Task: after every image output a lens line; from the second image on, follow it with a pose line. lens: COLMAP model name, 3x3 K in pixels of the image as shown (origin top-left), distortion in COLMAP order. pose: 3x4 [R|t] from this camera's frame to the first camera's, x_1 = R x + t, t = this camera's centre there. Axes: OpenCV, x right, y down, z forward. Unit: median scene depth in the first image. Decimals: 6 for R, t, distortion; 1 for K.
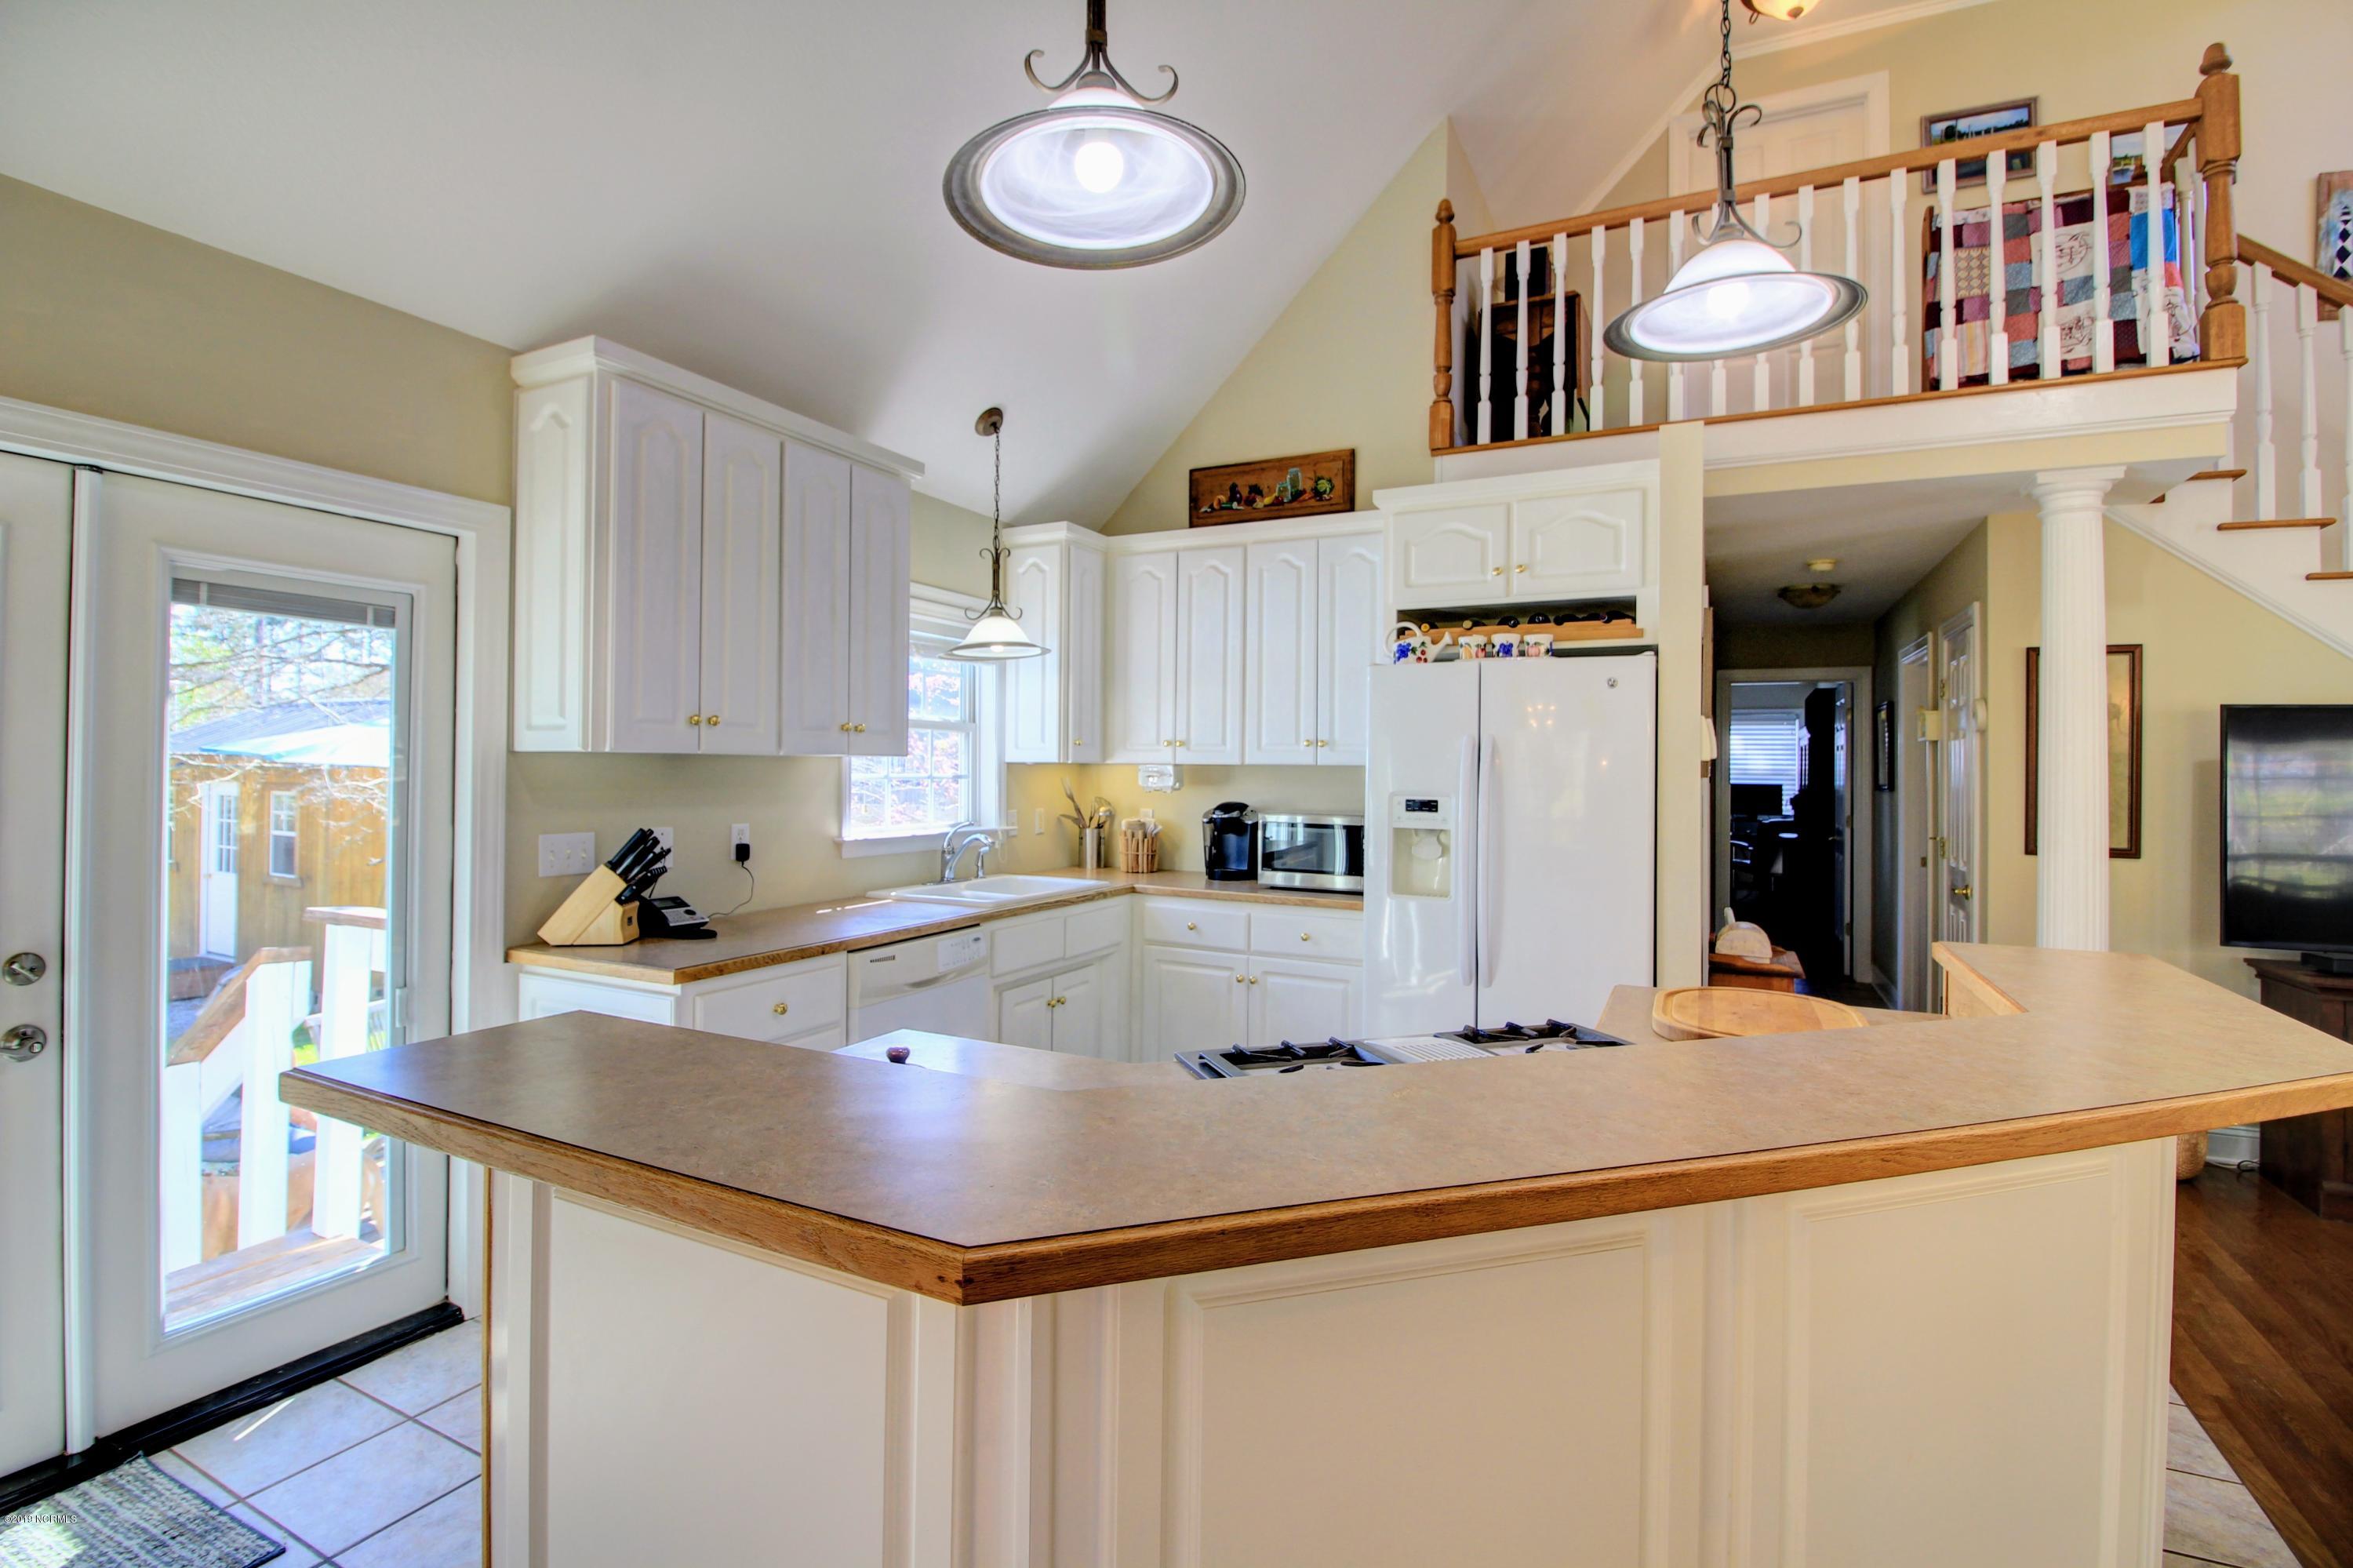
lens RADIAL K [[1090.8, 0, 1166.6], [0, 1090.8, 760.0], [0, 0, 1]] dist [-0.000295, -0.011825]
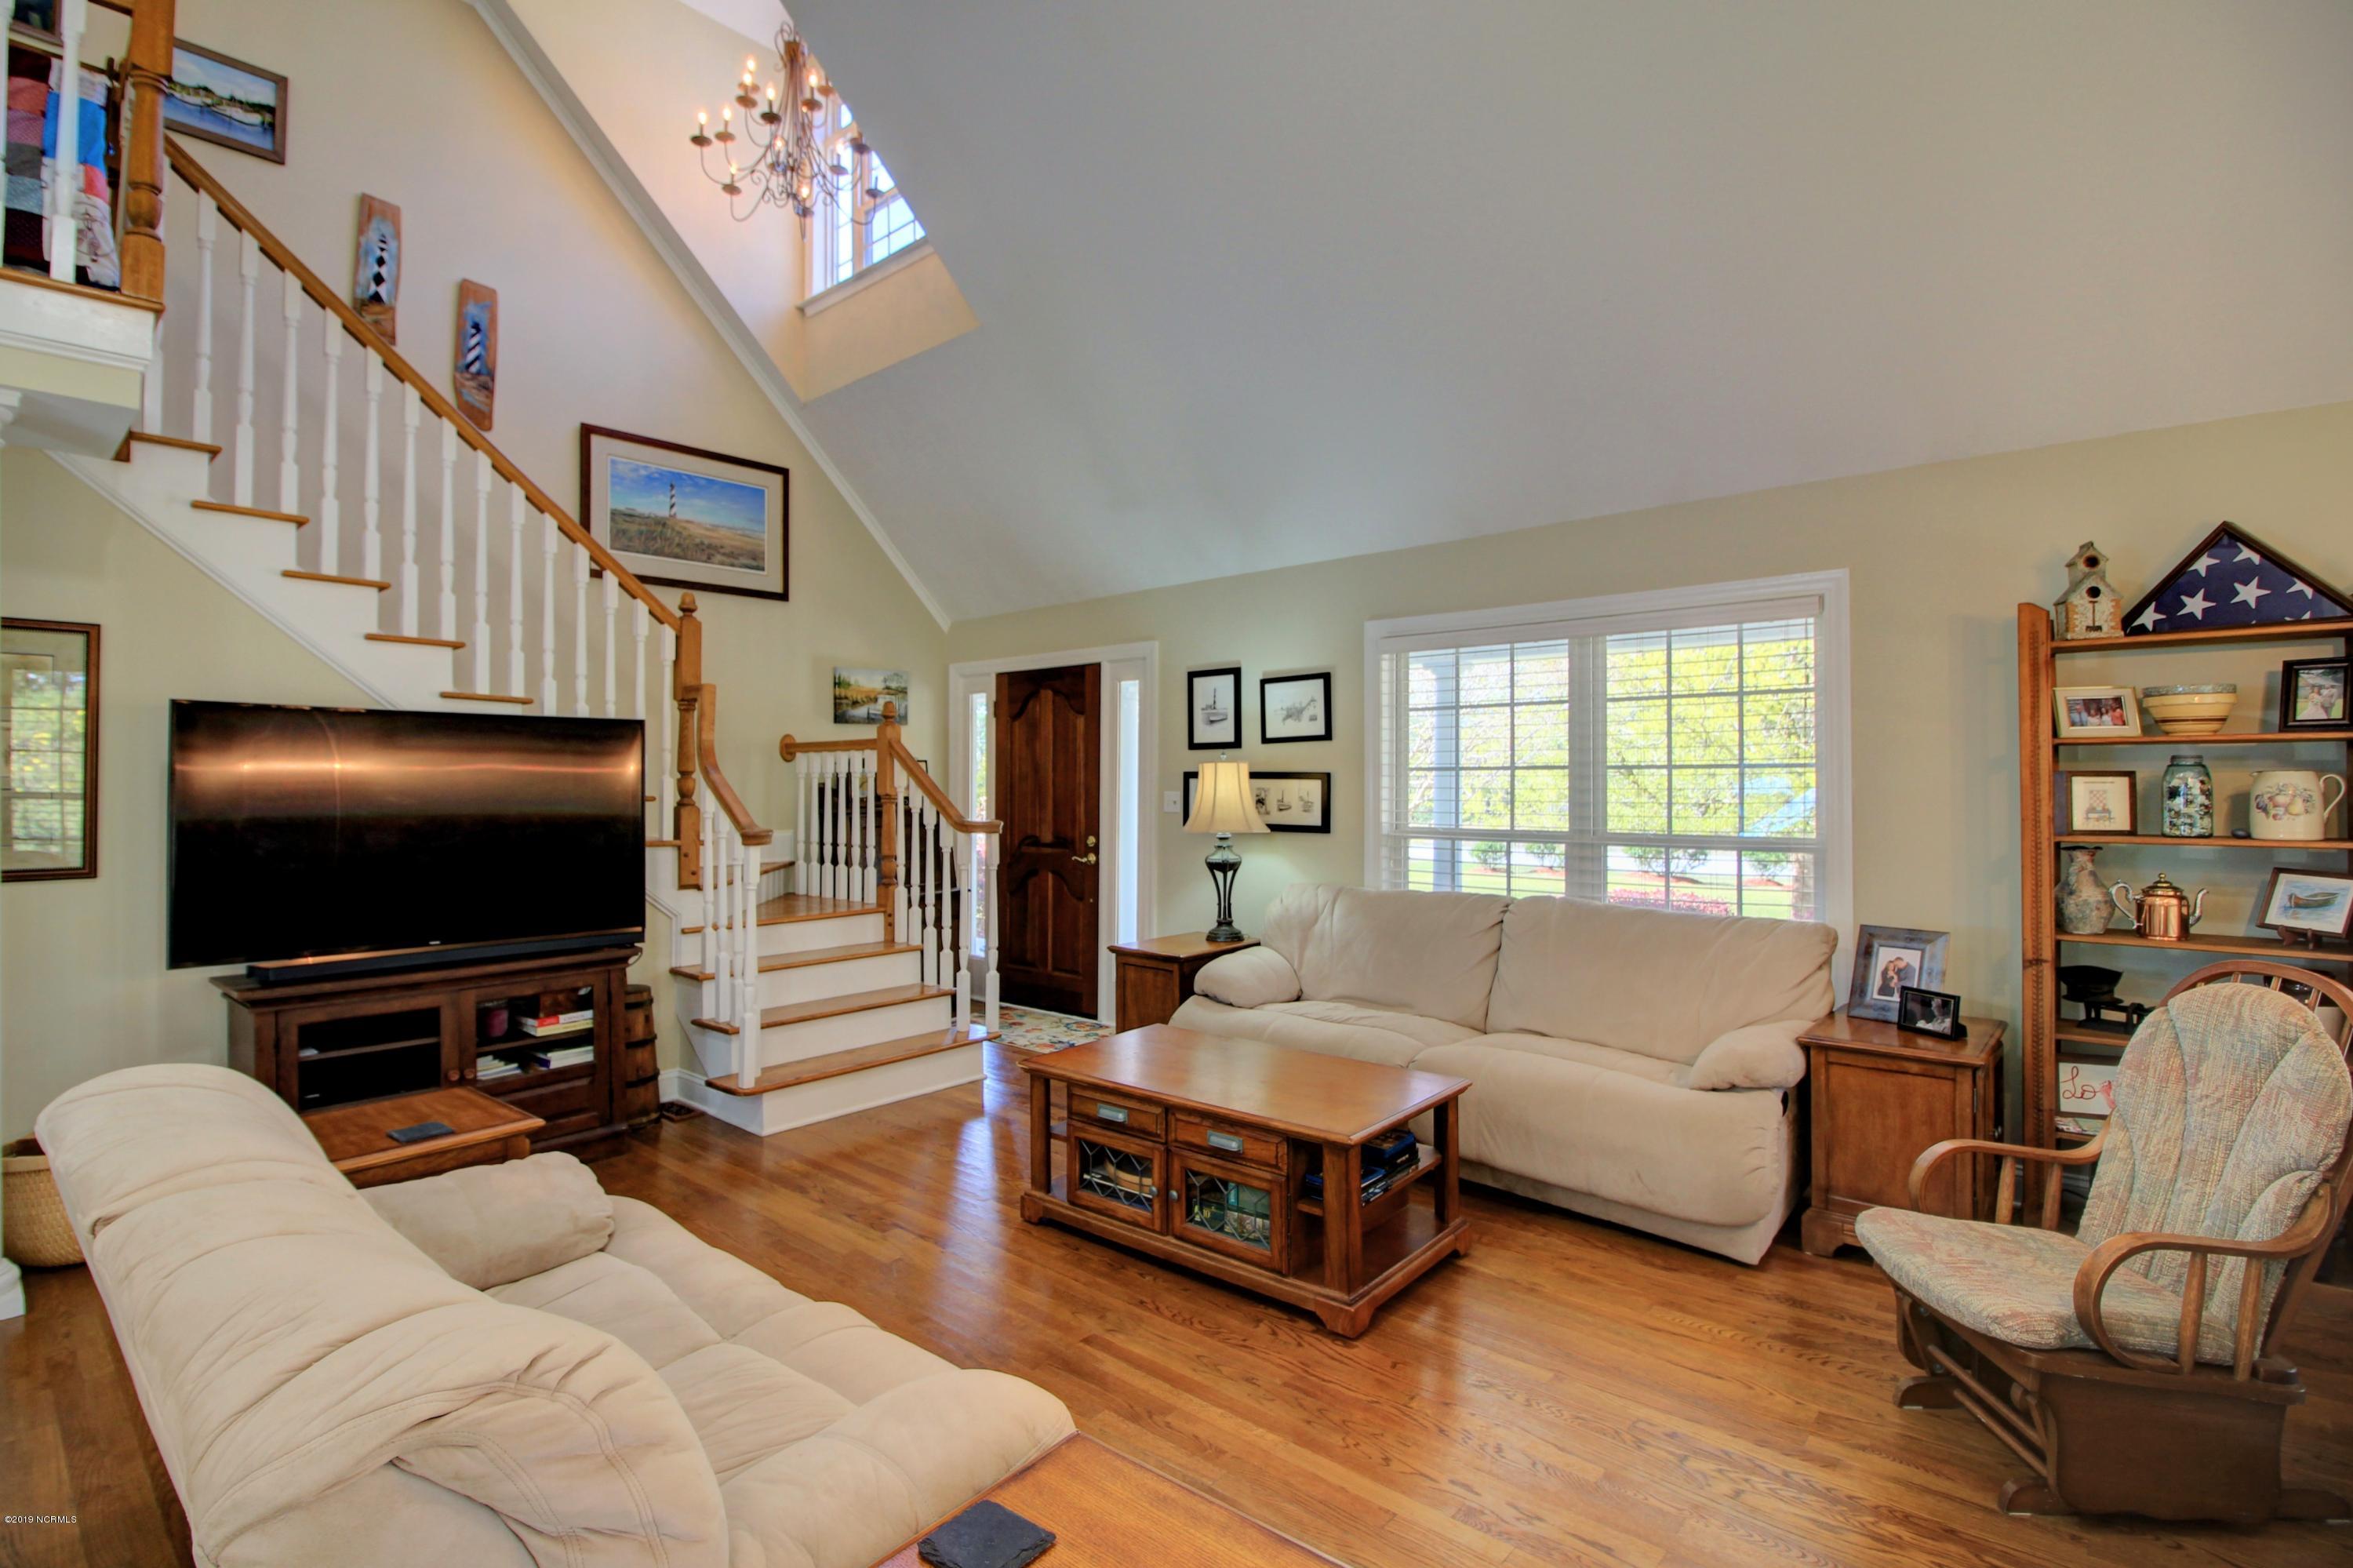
lens RADIAL K [[1106.1, 0, 1150.6], [0, 1106.1, 767.9], [0, 0, 1]] dist [-0.002972, -0.011683]
pose [[0.255018, 0.001174, 0.966936, 0.303100], [-0.003273, 0.999995, -0.000351, 0.002583], [-0.966931, -0.003075, 0.255020, -0.010787]]
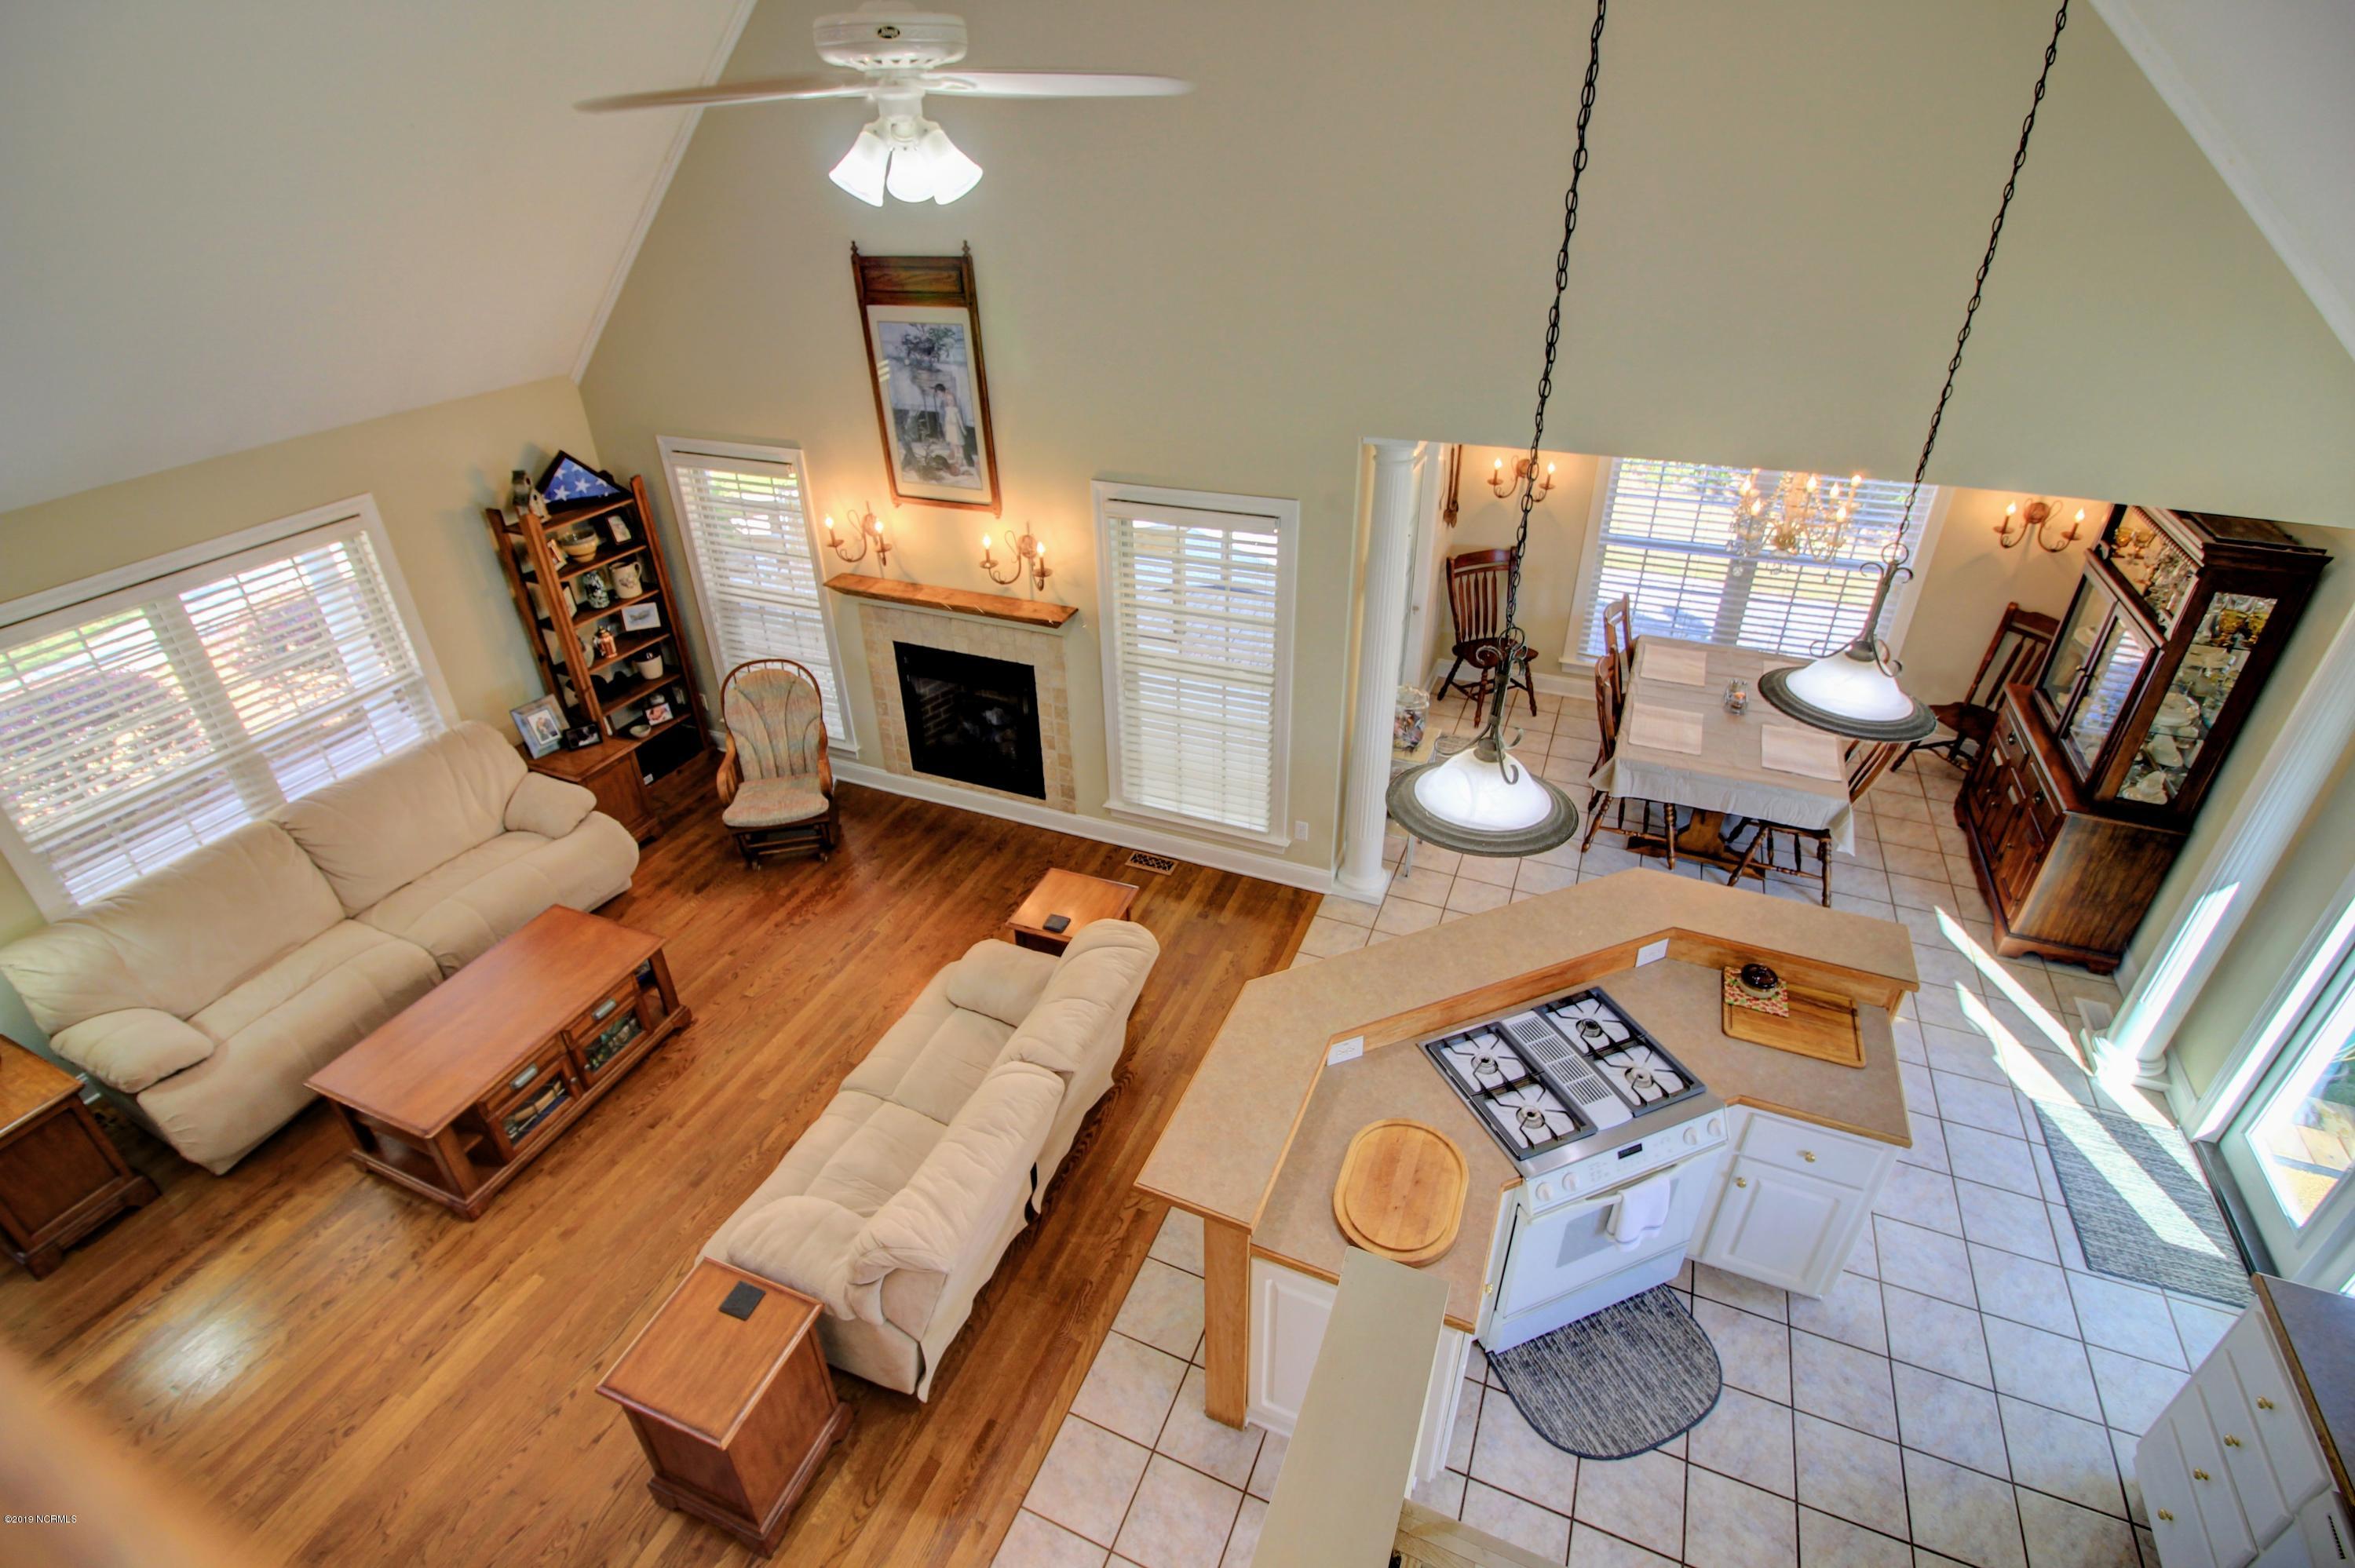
lens RADIAL K [[1084.2, 0, 1159.5], [0, 1084.2, 757.2], [0, 0, 1]] dist [-0.000030, -0.013568]
pose [[-0.998425, 0.039254, -0.040080, 0.487786], [0.014302, 0.868927, 0.494734, -0.559848], [0.054247, 0.493381, -0.868120, 1.069789]]
